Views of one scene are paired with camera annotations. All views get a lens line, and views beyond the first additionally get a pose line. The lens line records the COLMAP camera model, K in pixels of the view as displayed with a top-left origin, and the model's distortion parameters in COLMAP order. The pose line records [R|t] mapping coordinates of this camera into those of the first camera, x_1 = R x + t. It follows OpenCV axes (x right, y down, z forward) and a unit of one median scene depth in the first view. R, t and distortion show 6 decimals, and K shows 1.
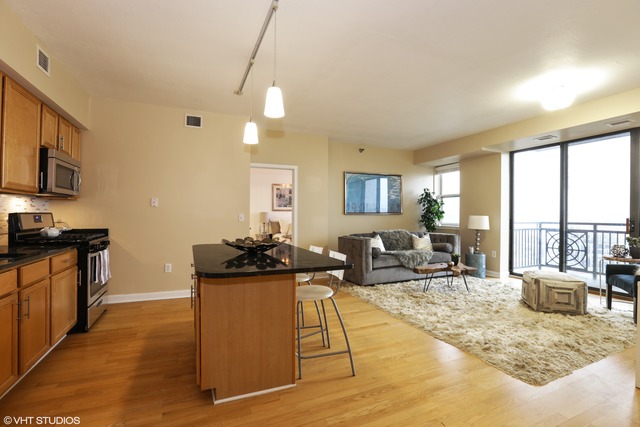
lens RADIAL K [[302.2, 0, 321.2], [0, 302.2, 215.7], [0, 0, 1]] dist [-0.001136, -0.000001]
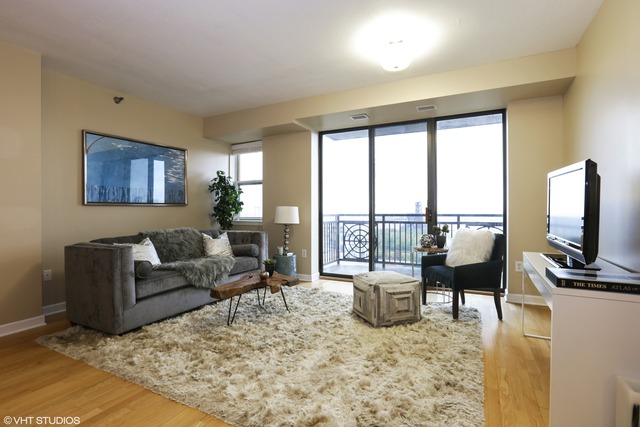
lens RADIAL K [[312.4, 0, 320.0], [0, 312.4, 213.5], [0, 0, 1]] dist [-0.042173, 0.000398]
pose [[0.777004, -0.009364, 0.629426, 0.070405], [0.007822, 0.999956, 0.005221, 0.014889], [-0.629447, 0.000867, 0.777043, 0.312445]]
